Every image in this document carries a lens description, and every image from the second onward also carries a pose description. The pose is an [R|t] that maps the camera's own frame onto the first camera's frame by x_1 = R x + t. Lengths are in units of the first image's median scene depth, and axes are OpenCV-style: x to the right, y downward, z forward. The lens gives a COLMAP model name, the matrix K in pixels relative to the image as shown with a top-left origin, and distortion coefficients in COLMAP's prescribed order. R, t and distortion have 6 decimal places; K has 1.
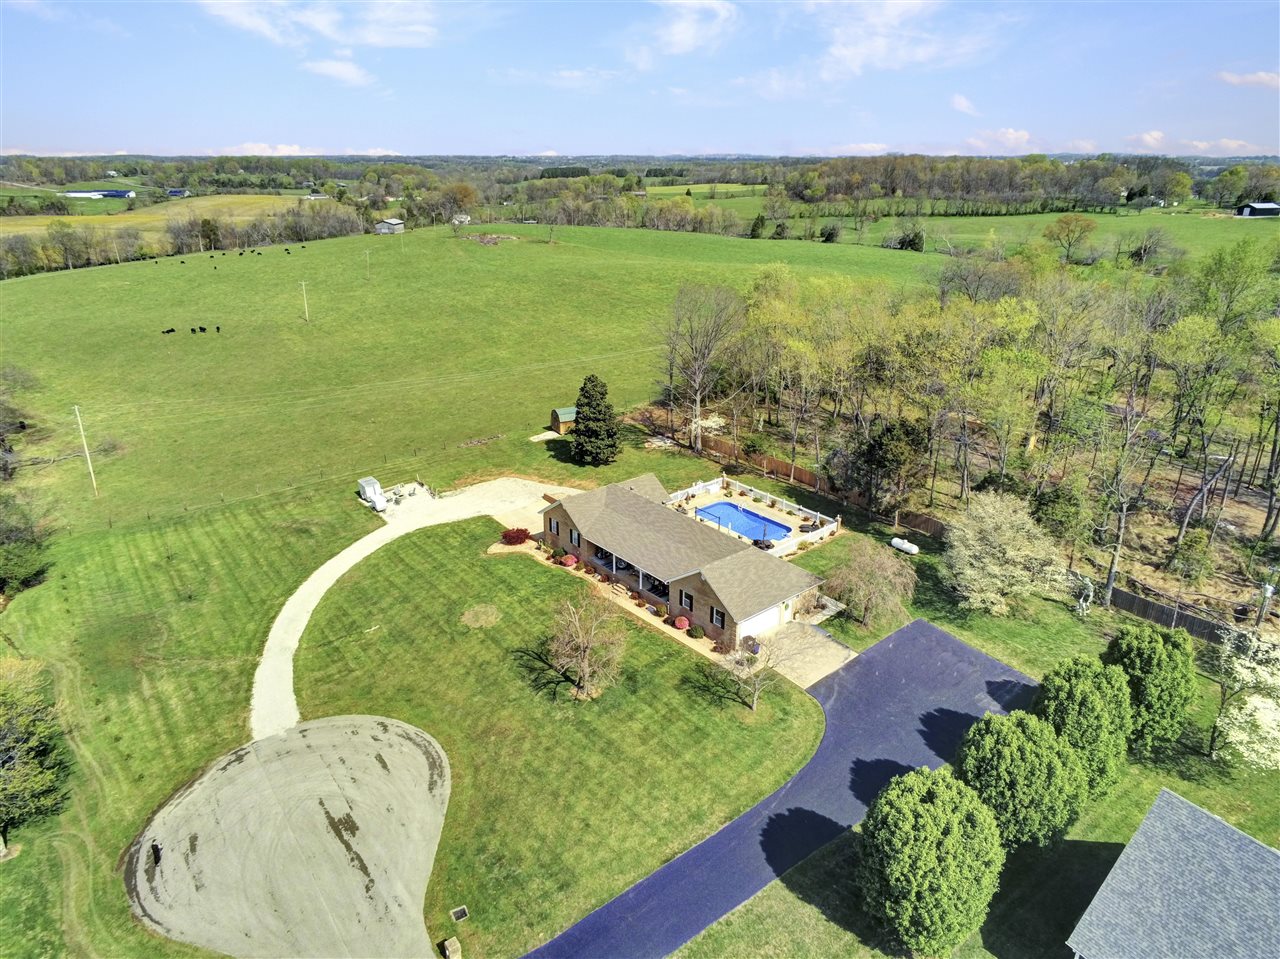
lens RADIAL K [[828.9, 0, 641.0], [0, 828.9, 488.7], [0, 0, 1]] dist [-0.000785, -0.000954]
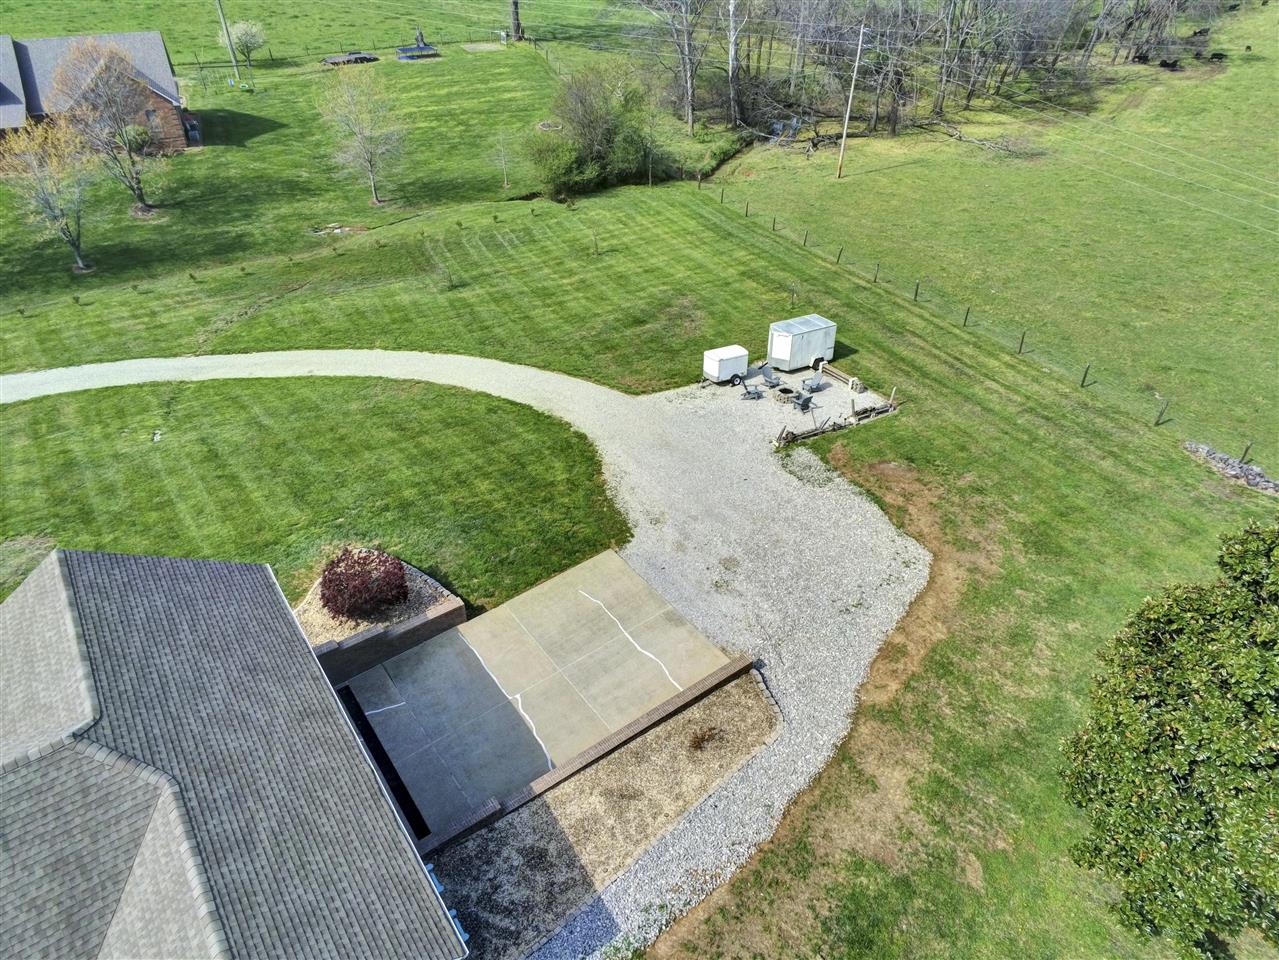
lens RADIAL K [[830.0, 0, 639.5], [0, 830.0, 480.0], [0, 0, 1]] dist [0.001780, 0.001370]
pose [[-0.080234, 0.608266, -0.789668, 0.075480], [-0.378163, 0.714419, 0.588726, -0.228370], [0.922256, 0.345859, 0.172703, 1.196586]]
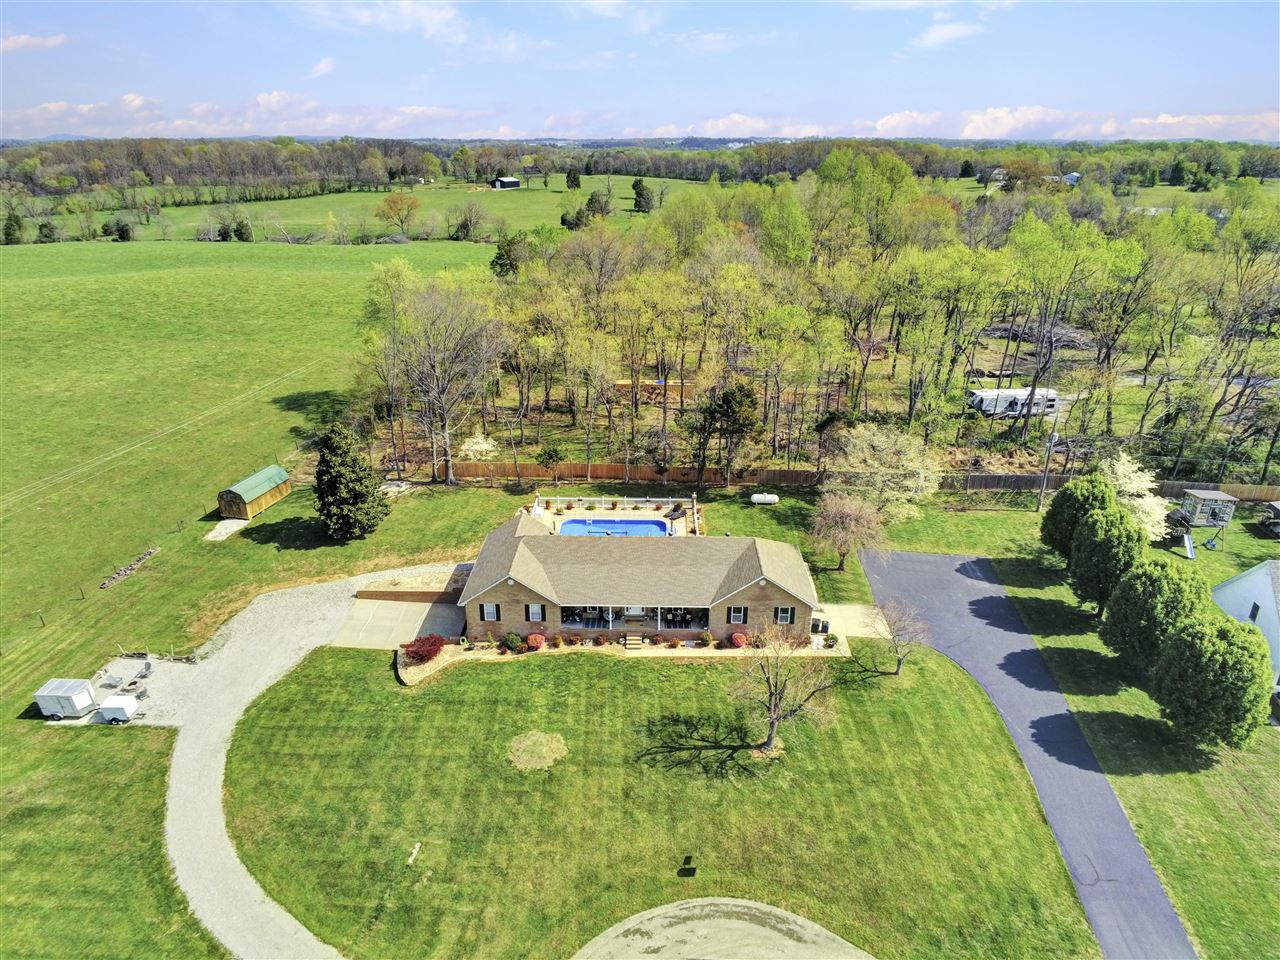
lens RADIAL K [[830.7, 0, 640.0], [0, 830.7, 480.0], [0, 0, 1]] dist [0.001780, 0.001370]
pose [[0.658819, -0.286769, 0.695500, -0.582939], [0.281189, 0.951357, 0.125905, -0.148187], [-0.697775, 0.112619, 0.707409, 0.369417]]
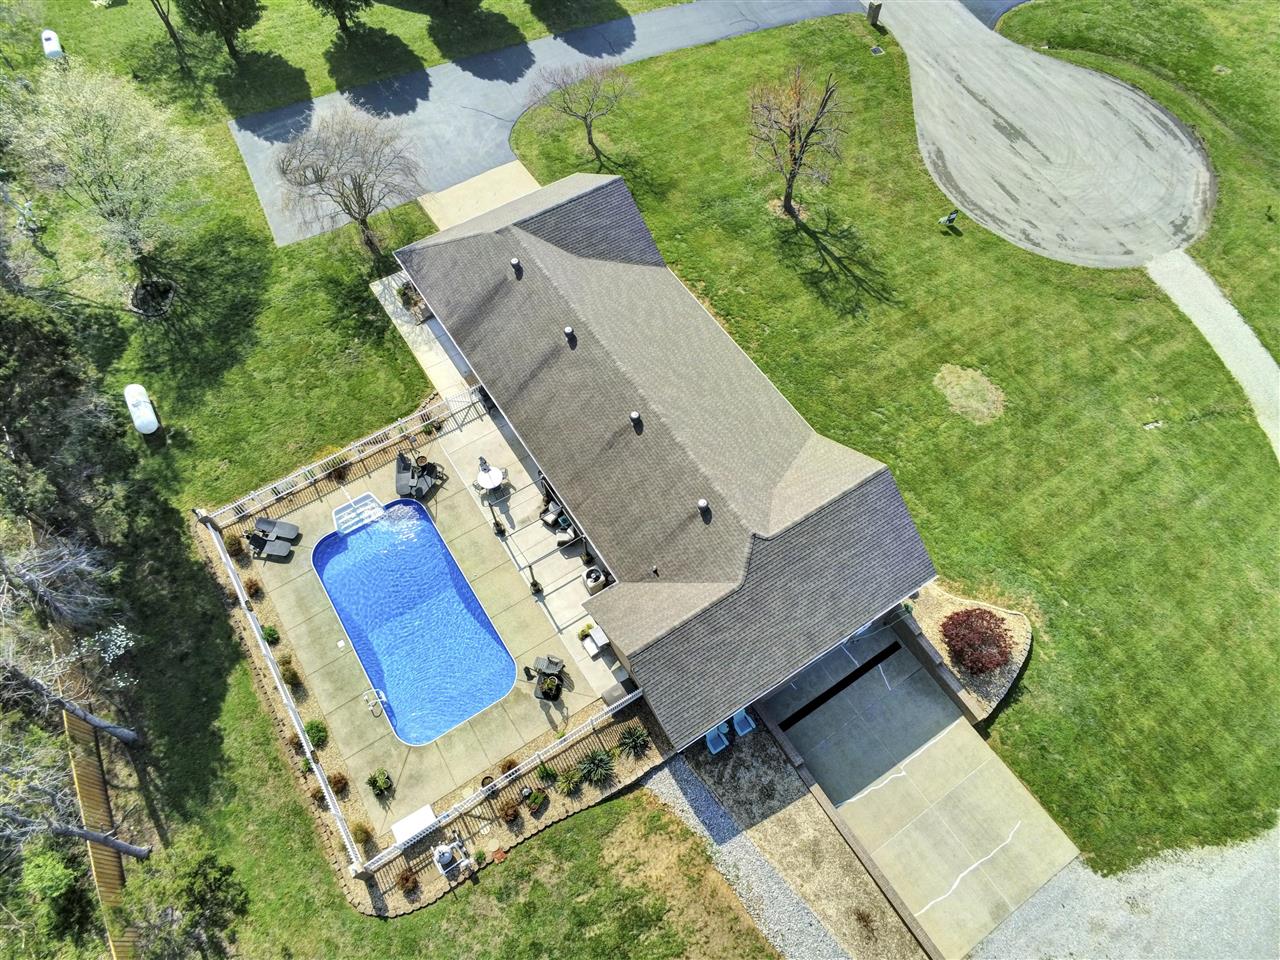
lens RADIAL K [[830.7, 0, 640.0], [0, 830.7, 480.0], [0, 0, 1]] dist [0.001780, 0.001370]
pose [[-0.992049, -0.111287, 0.058776, -0.002642], [0.043039, 0.138874, 0.989374, -0.424352], [-0.118267, 0.984037, -0.132980, 1.159651]]
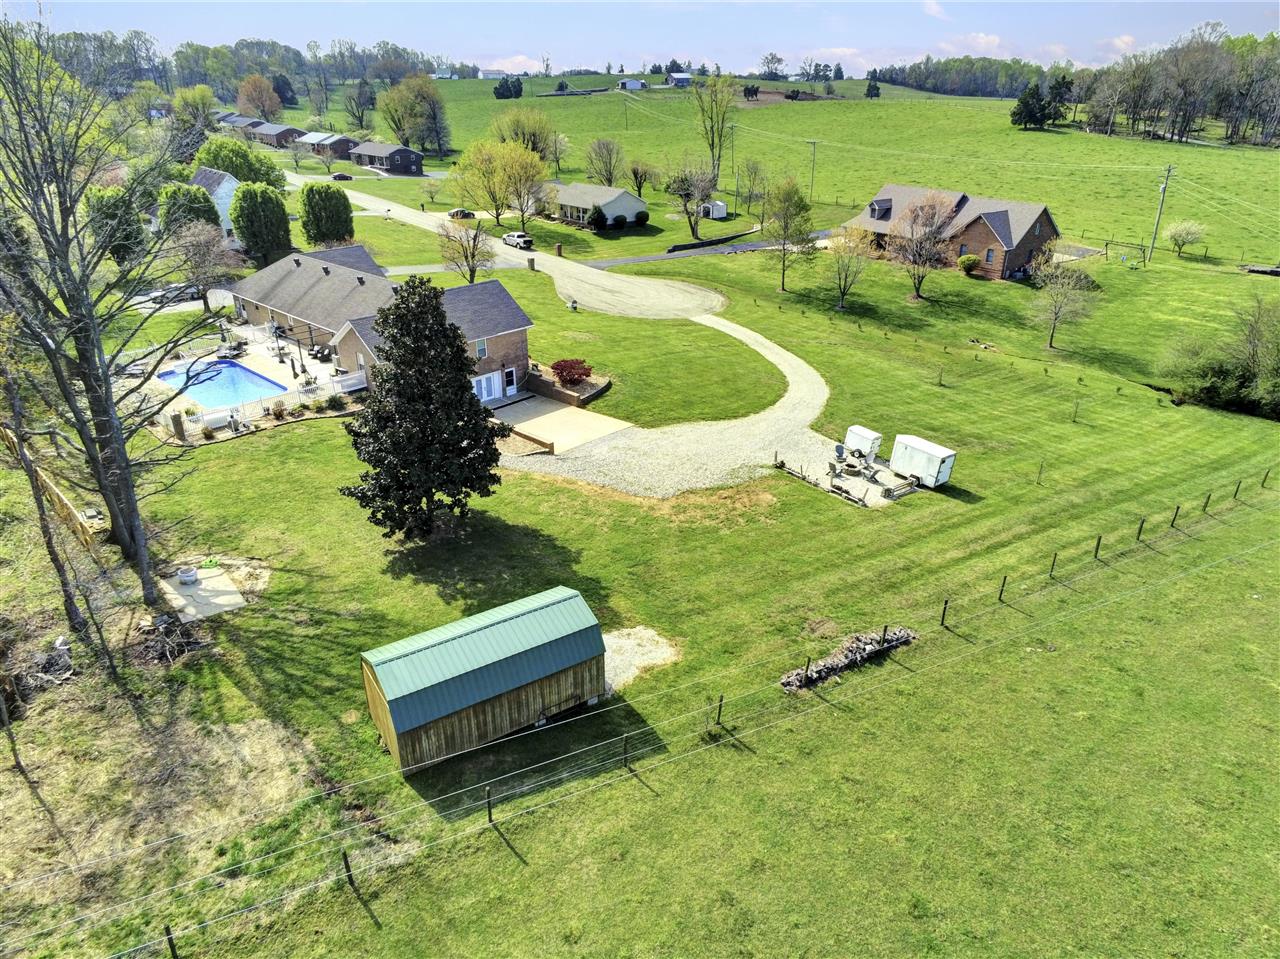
lens RADIAL K [[830.7, 0, 640.0], [0, 830.7, 479.5], [0, 0, 1]] dist [0.001780, 0.001370]
pose [[-0.993861, 0.046000, -0.100623, -0.154904], [-0.043294, 0.675255, 0.736313, -0.469996], [0.101817, 0.736149, -0.669118, 1.799280]]
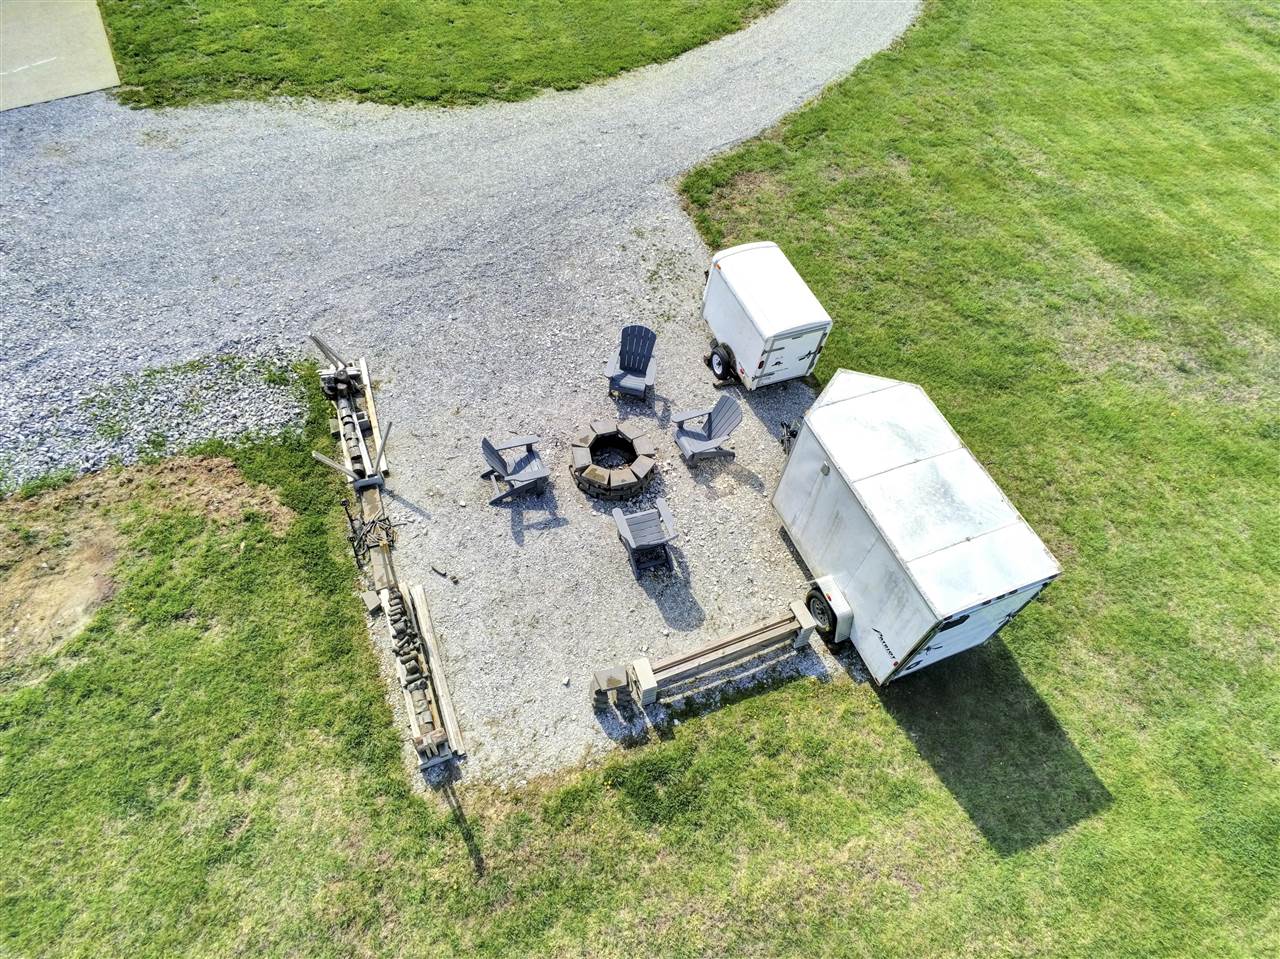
lens RADIAL K [[833.7, 0, 642.3], [0, 833.7, 479.2], [0, 0, 1]] dist [-0.000398, -0.001789]
pose [[-0.978645, -0.166469, 0.120589, -0.420107], [0.076081, 0.251644, 0.964825, -0.145322], [-0.190959, 0.953396, -0.233605, 1.400189]]
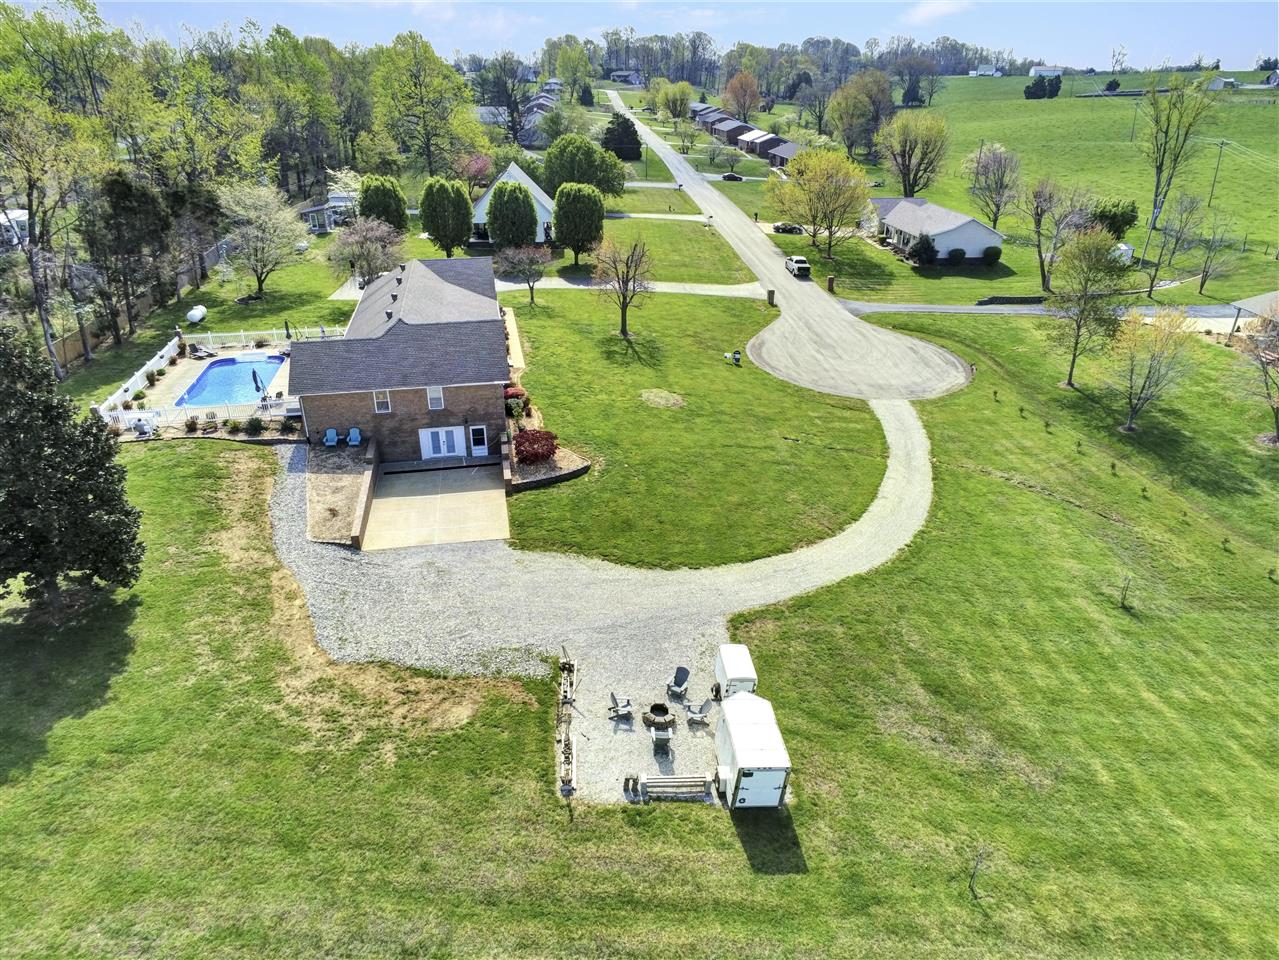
lens RADIAL K [[833.0, 0, 641.8], [0, 833.0, 479.7], [0, 0, 1]] dist [-0.000398, -0.001789]
pose [[-0.875159, -0.214367, 0.433755, -0.543503], [0.177580, 0.691616, 0.700095, -0.364954], [-0.450069, 0.689721, -0.567206, 1.520017]]
